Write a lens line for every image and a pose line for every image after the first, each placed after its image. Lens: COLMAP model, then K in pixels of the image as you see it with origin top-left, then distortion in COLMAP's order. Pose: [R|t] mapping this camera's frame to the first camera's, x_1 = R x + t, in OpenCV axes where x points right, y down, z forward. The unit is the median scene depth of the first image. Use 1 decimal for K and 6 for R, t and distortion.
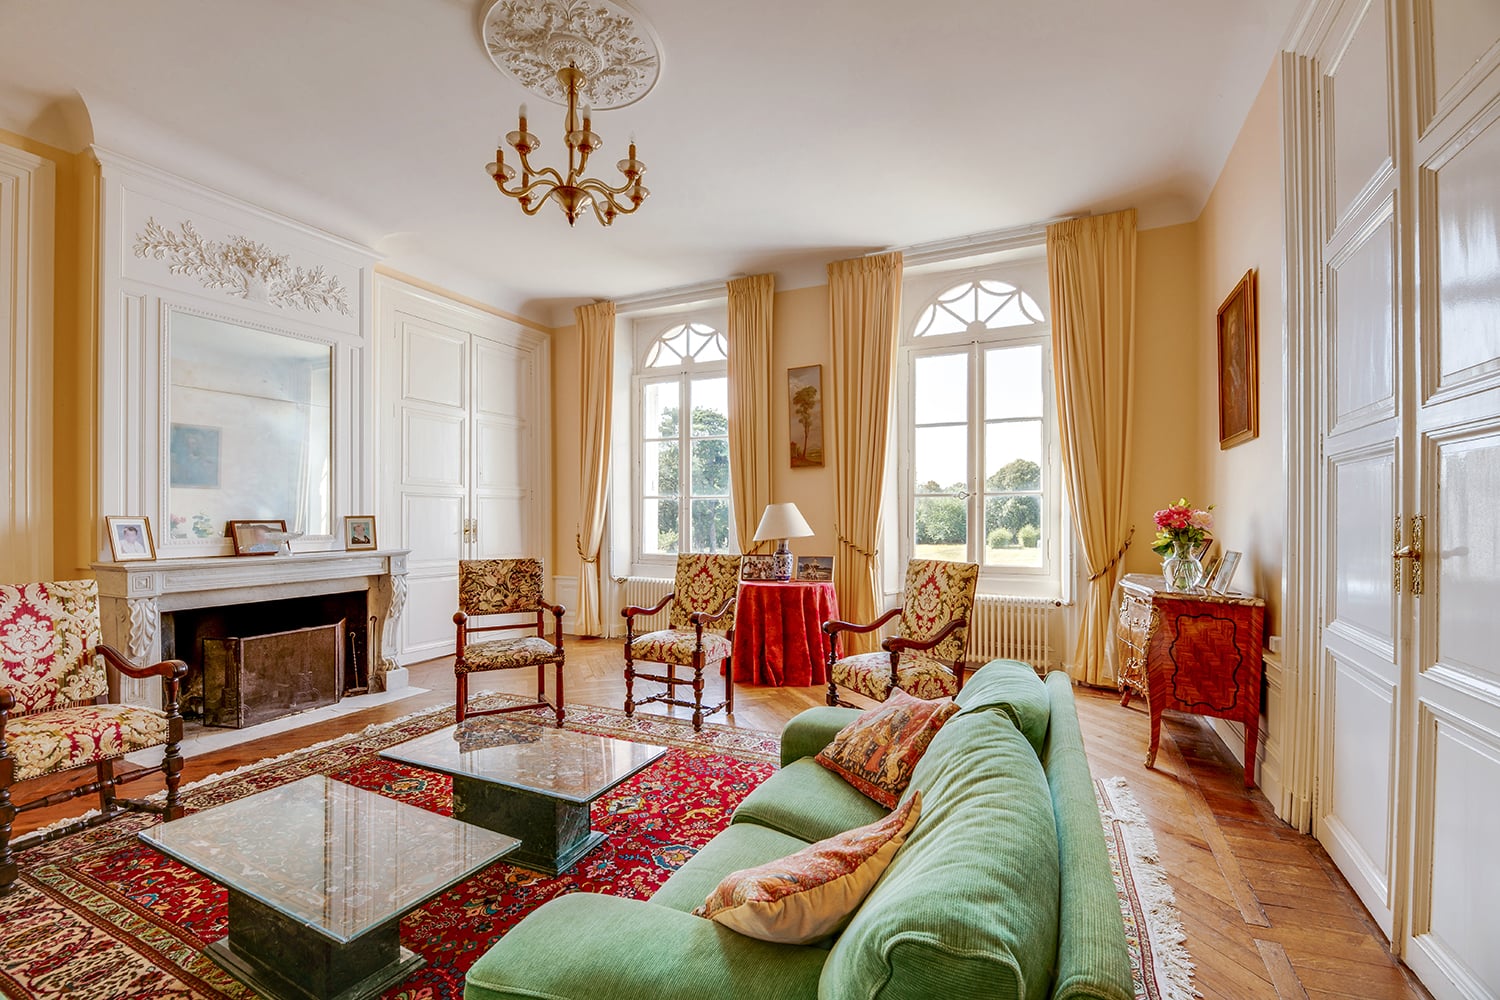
lens RADIAL K [[630.9, 0, 761.1], [0, 630.9, 512.6], [0, 0, 1]] dist [-0.008942, -0.000656]
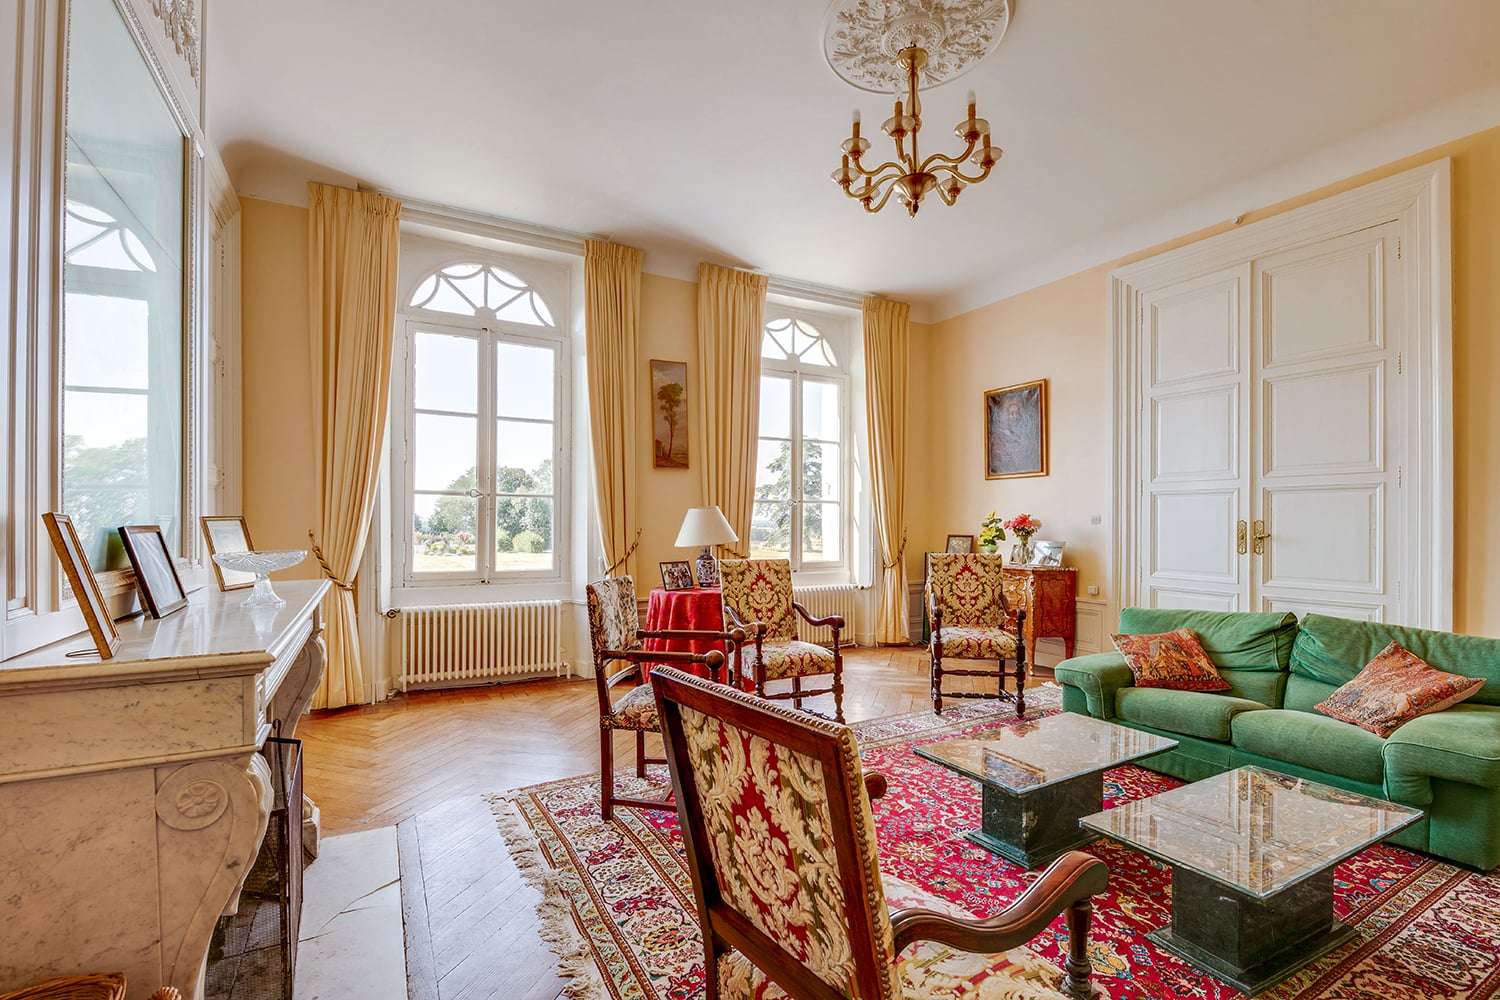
lens RADIAL K [[687.9, 0, 716.7], [0, 687.9, 508.7], [0, 0, 1]] dist [0.001844, 0.001139]
pose [[0.594192, 0.014070, 0.804200, -0.719418], [-0.008761, 0.999901, -0.011021, 0.000378], [-0.804275, -0.000497, 0.594257, 0.332661]]
